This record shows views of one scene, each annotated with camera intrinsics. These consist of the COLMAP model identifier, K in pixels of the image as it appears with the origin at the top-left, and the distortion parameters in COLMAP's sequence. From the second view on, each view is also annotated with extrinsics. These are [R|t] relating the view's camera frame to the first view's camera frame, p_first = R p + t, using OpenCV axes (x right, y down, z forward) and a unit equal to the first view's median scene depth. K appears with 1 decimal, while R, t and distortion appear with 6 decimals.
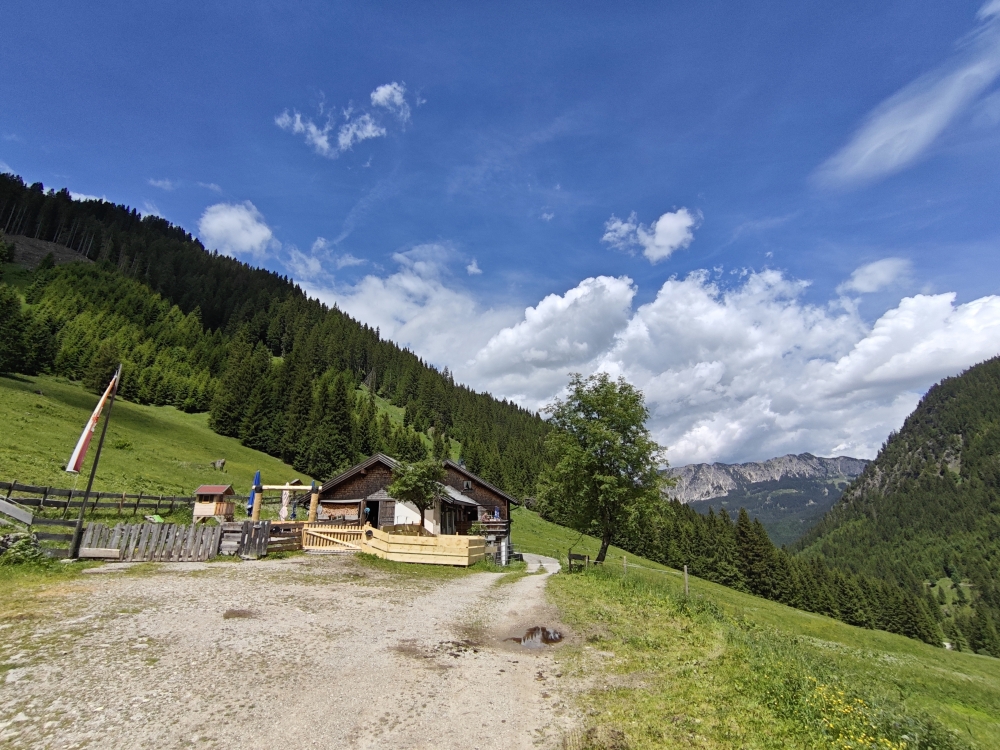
lens RADIAL K [[747.9, 0, 497.0], [0, 747.9, 373.3], [0, 0, 1]] dist [0.003316, 0.009044]
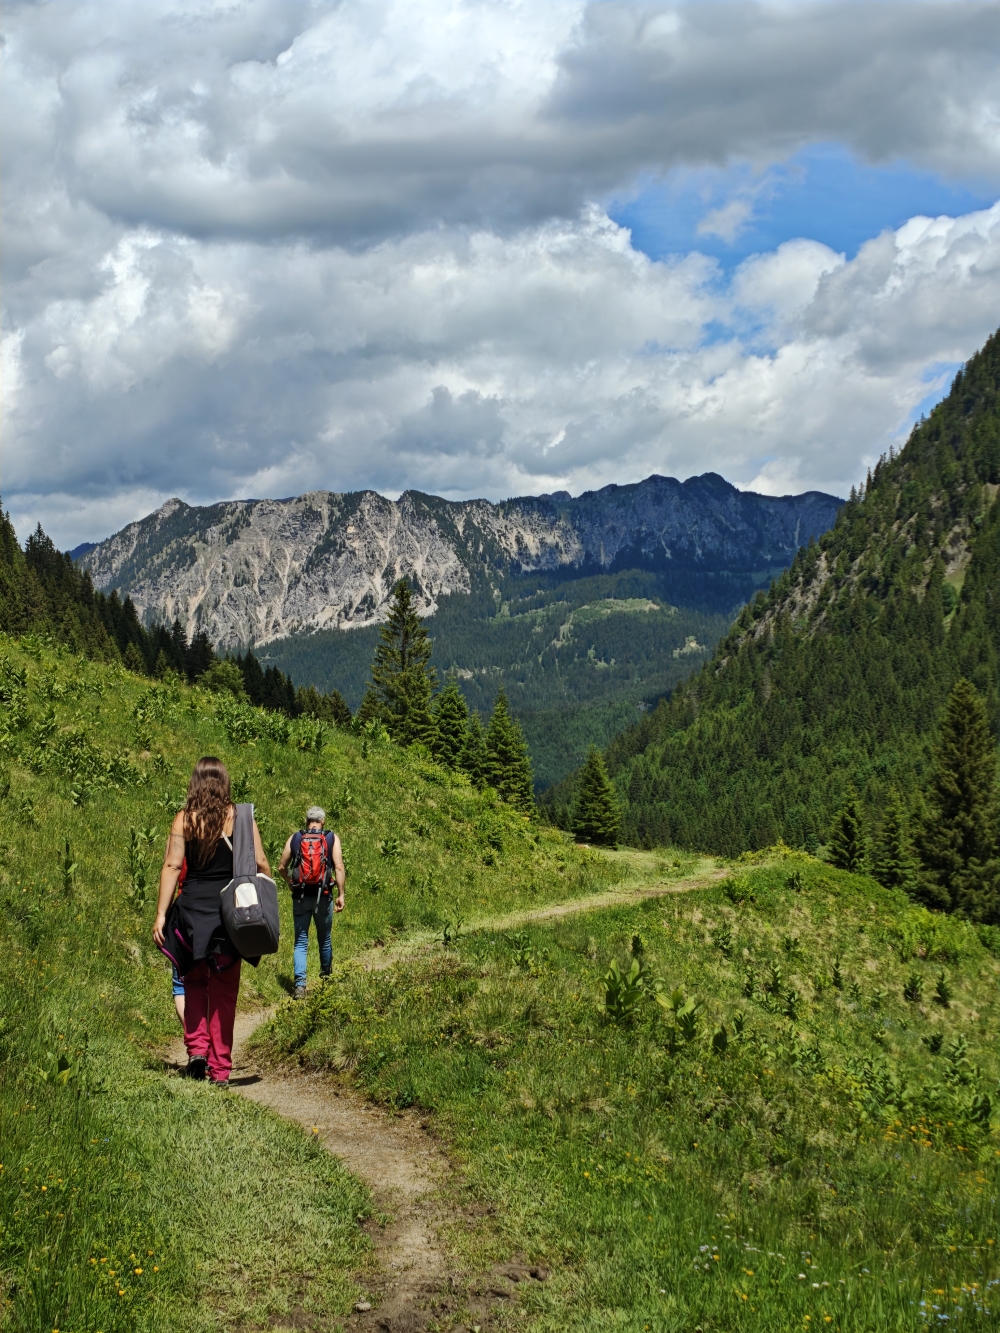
lens RADIAL K [[996.9, 0, 500.3], [0, 996.9, 662.2], [0, 0, 1]] dist [0.003316, 0.009044]
pose [[0.855799, 0.031462, 0.516351, 0.135172], [-0.098653, 0.989756, 0.103201, 0.139937], [-0.507814, -0.139259, 0.850136, 0.665745]]
